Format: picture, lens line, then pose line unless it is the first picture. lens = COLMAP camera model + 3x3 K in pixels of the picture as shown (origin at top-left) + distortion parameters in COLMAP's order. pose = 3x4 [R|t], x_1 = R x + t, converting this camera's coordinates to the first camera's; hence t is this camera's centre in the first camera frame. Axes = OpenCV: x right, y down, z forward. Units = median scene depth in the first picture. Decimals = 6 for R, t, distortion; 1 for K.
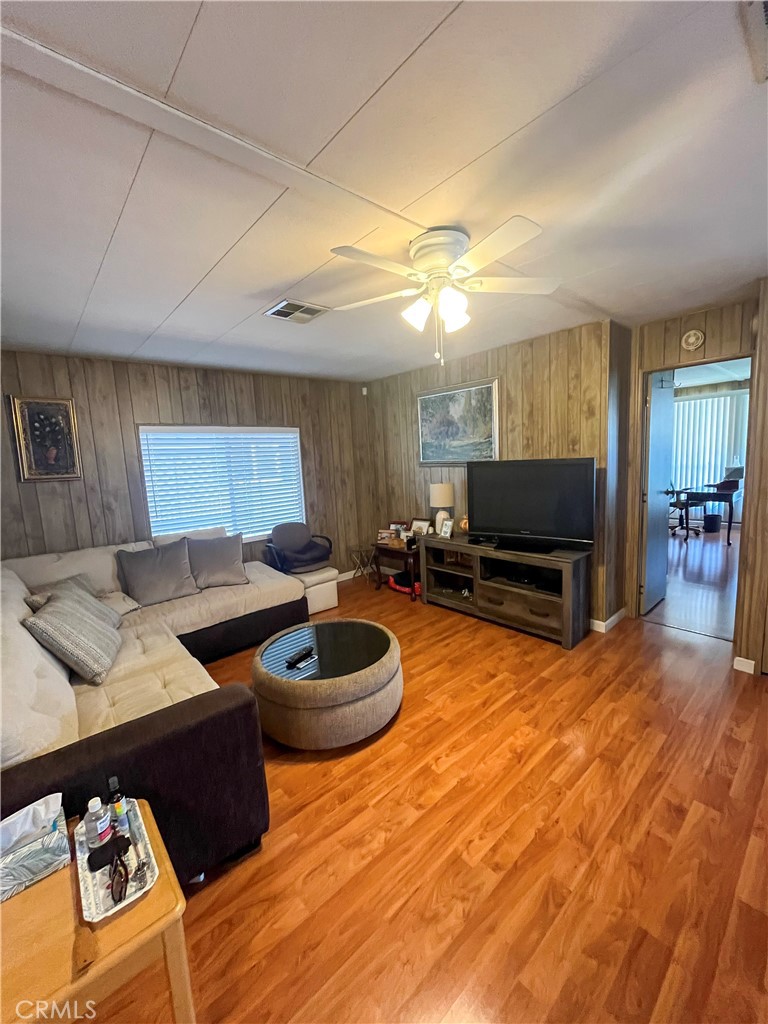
lens RADIAL K [[411.4, 0, 388.7], [0, 411.4, 508.8], [0, 0, 1]] dist [-0.004547, -0.000101]
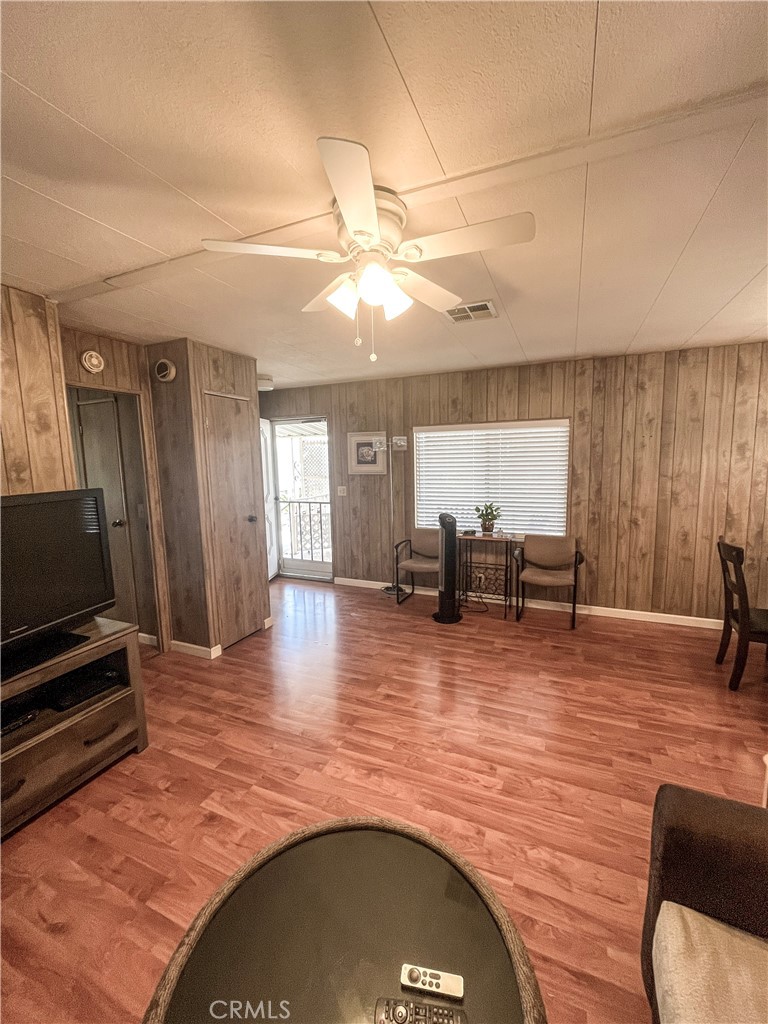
lens RADIAL K [[411.4, 0, 388.7], [0, 411.4, 508.8], [0, 0, 1]] dist [-0.004547, -0.000101]
pose [[-0.420547, -0.052417, 0.905755, -0.364955], [0.158119, 0.978817, 0.130060, -0.095523], [-0.893386, 0.197913, -0.403350, 0.785292]]
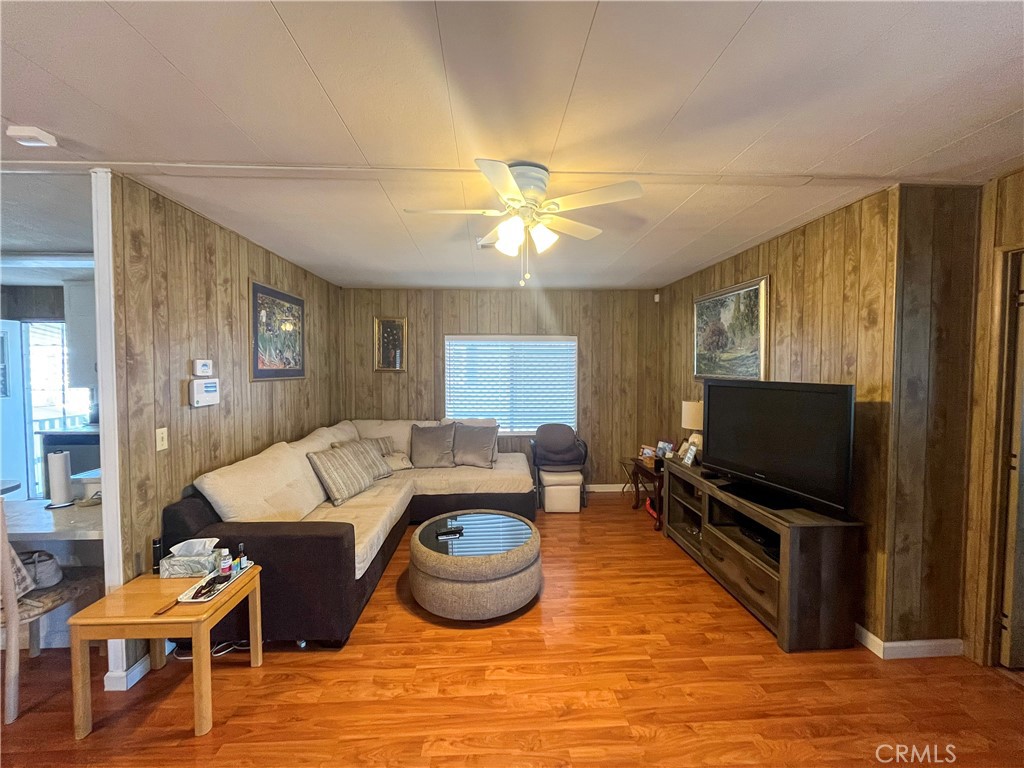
lens RADIAL K [[411.4, 0, 506.0], [0, 411.4, 381.0], [0, 0, 1]] dist [-0.004547, -0.000101]
pose [[0.774431, 0.072845, -0.628451, 0.453434], [-0.118677, 0.992442, -0.031208, -0.039030], [0.621428, 0.098752, 0.777223, 0.100432]]
